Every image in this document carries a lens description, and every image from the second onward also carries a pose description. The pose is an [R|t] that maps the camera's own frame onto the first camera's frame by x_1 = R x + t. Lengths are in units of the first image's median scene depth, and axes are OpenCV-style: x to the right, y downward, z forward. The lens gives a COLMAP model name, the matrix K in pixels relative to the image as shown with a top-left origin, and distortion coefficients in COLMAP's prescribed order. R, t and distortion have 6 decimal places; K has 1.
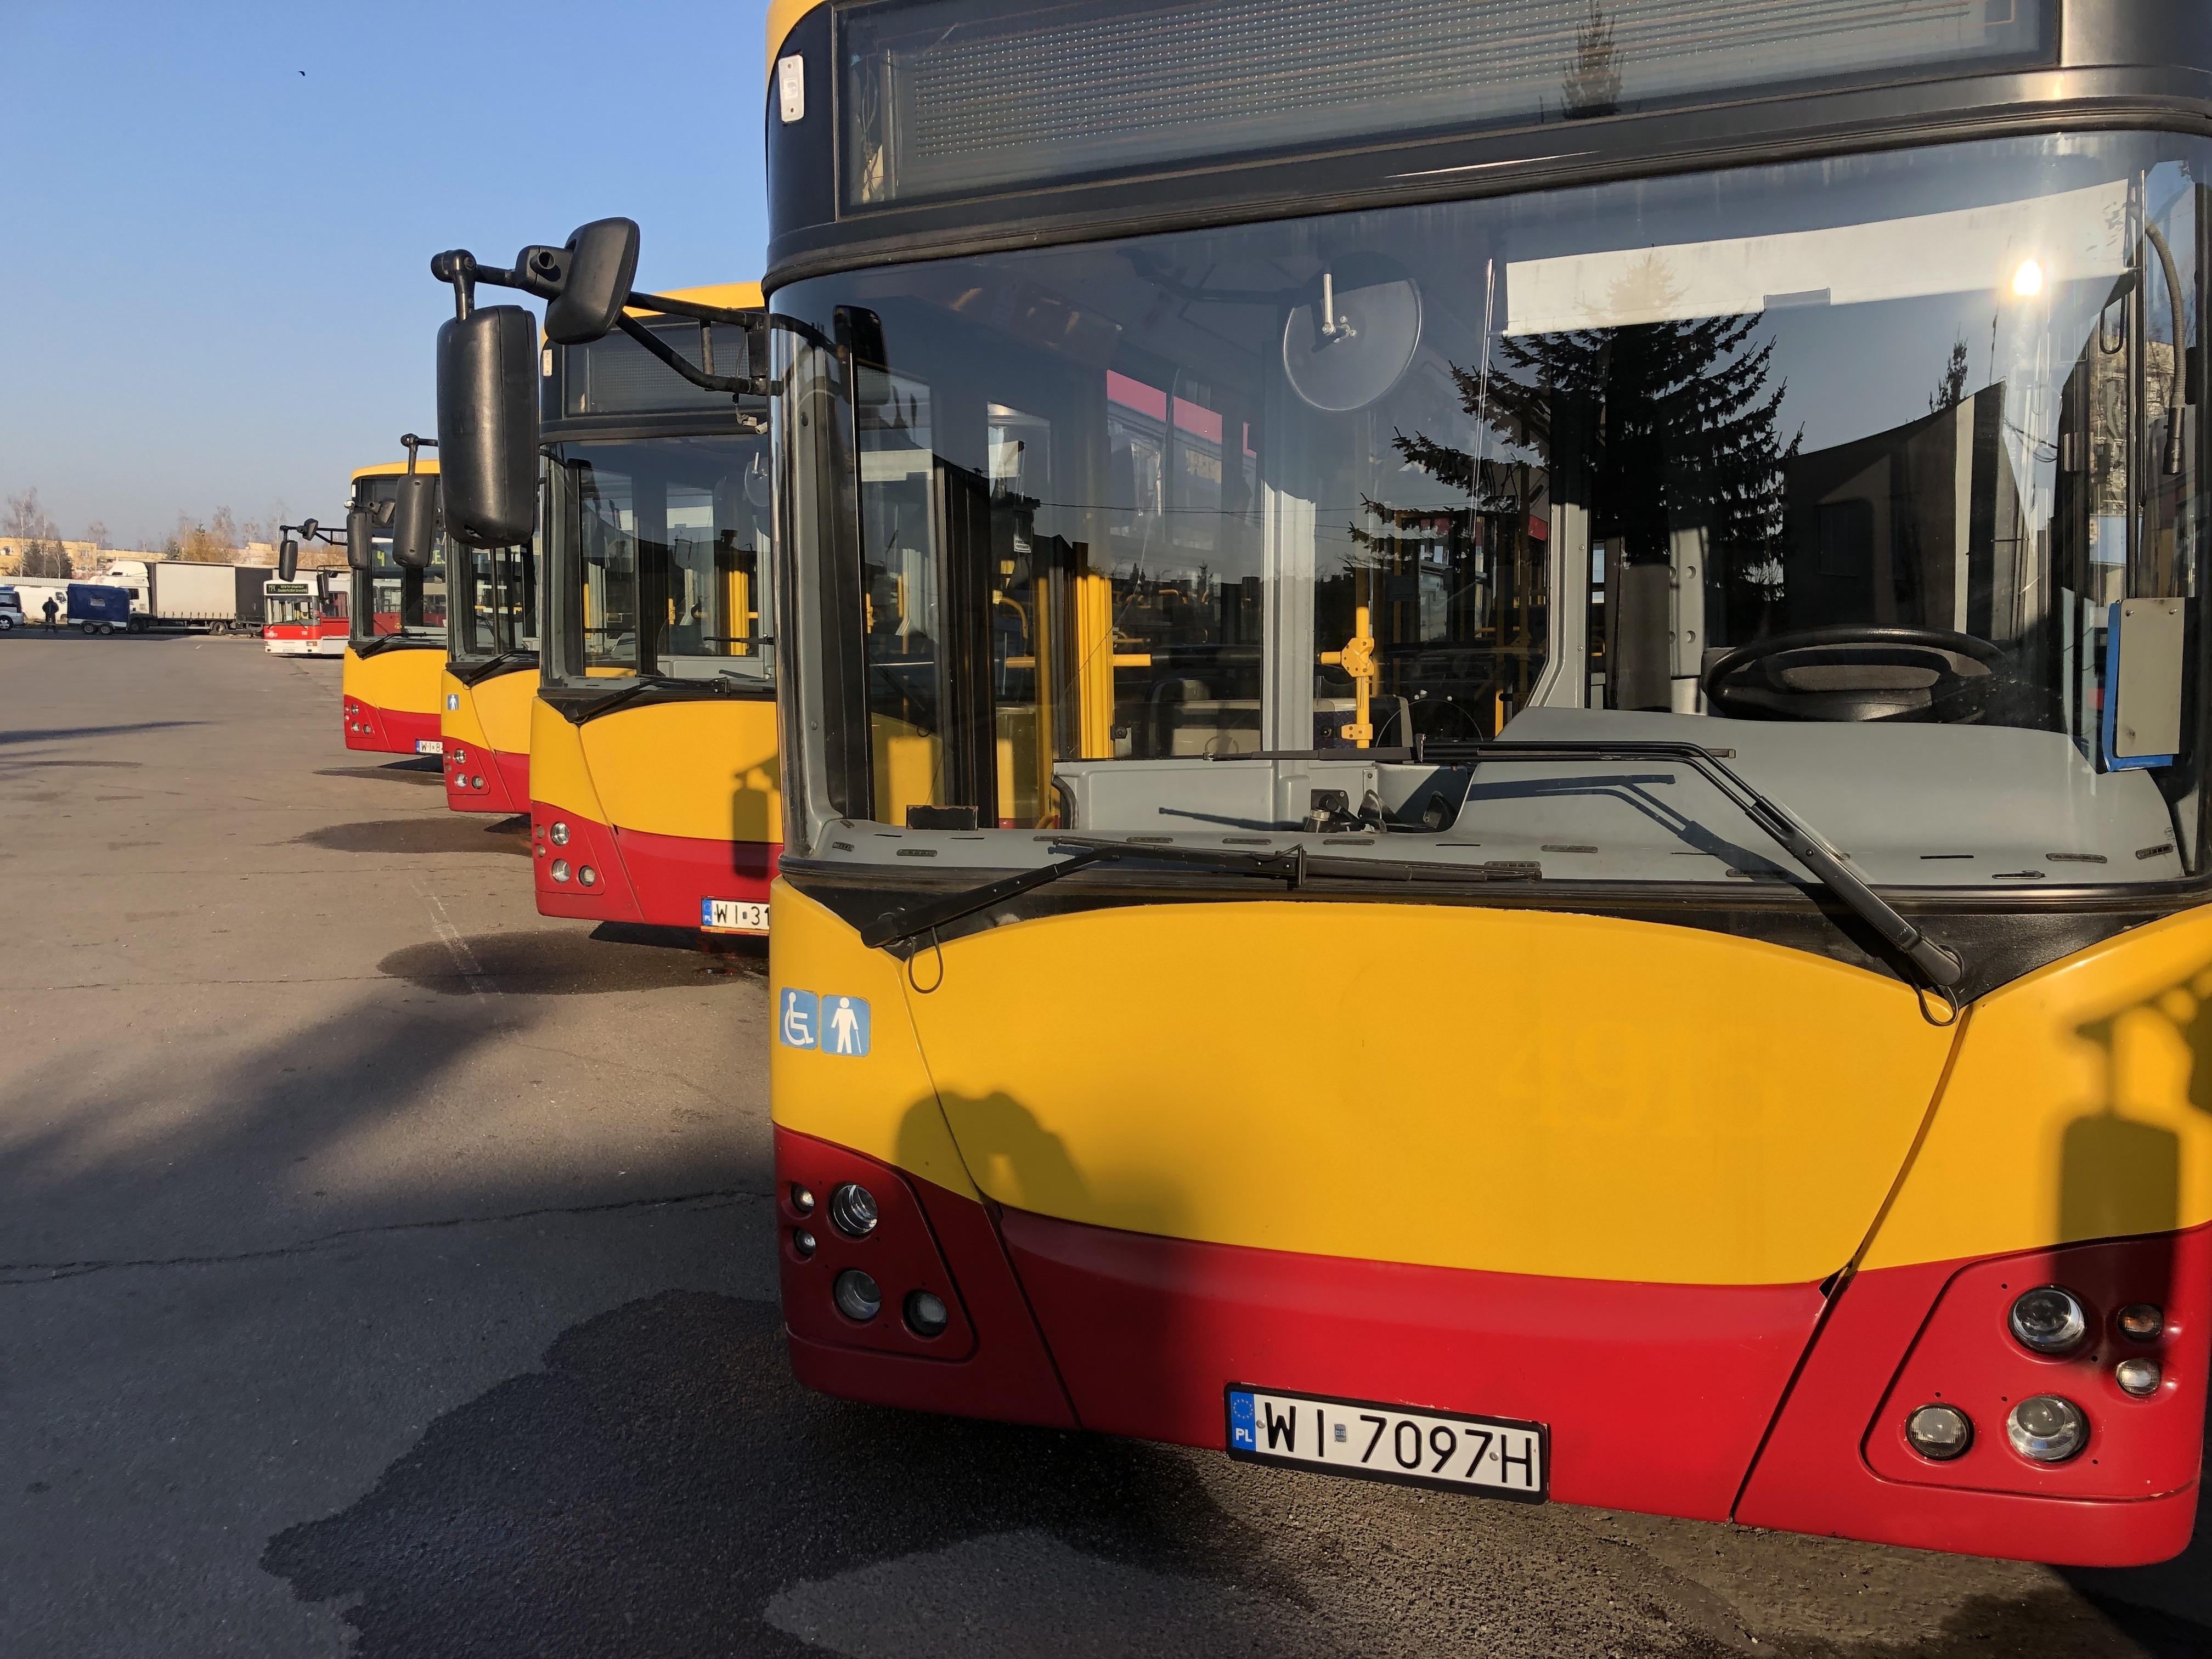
lens RADIAL K [[1810.0, 0, 1101.6], [0, 1810.0, 827.5], [0, 0, 1]] dist [0.051565, -0.047822]
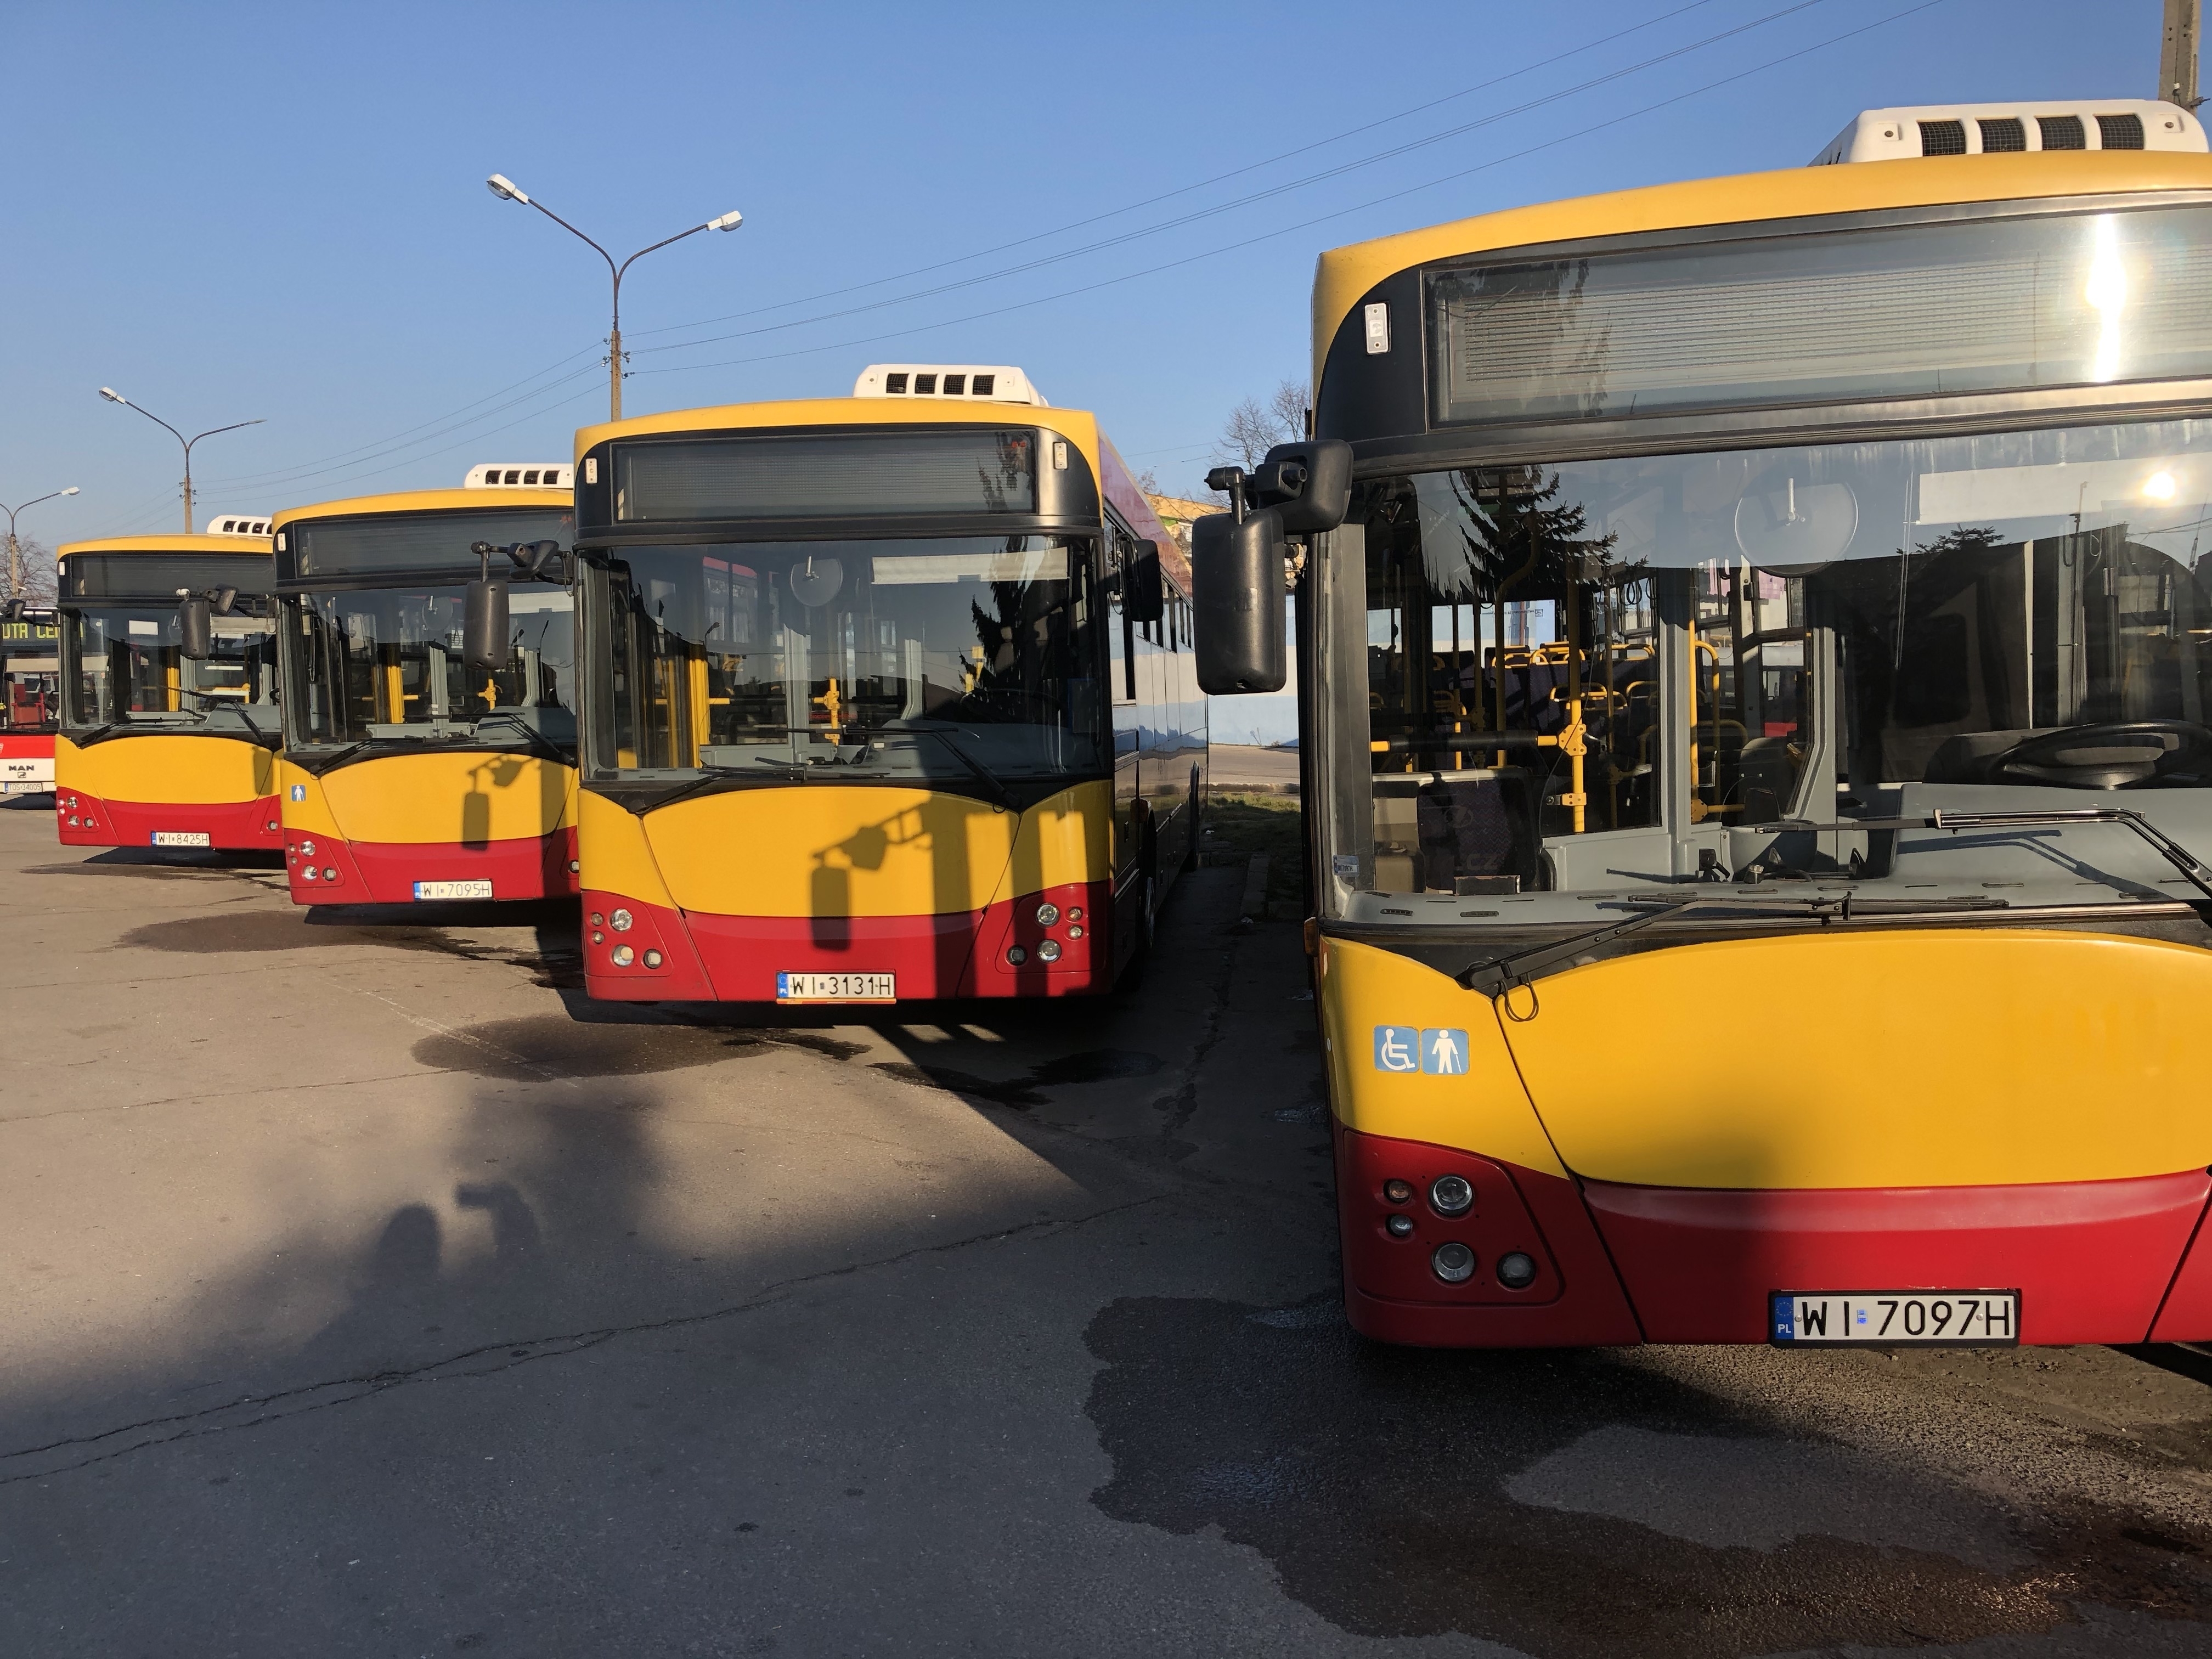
lens RADIAL K [[1810.0, 0, 1106.4], [0, 1810.0, 836.4], [0, 0, 1]] dist [0.051565, -0.047822]
pose [[0.965854, -0.045866, 0.254995, -0.721259], [0.051104, 0.998596, -0.013949, -0.038695], [-0.253997, 0.026504, 0.966842, -0.192505]]
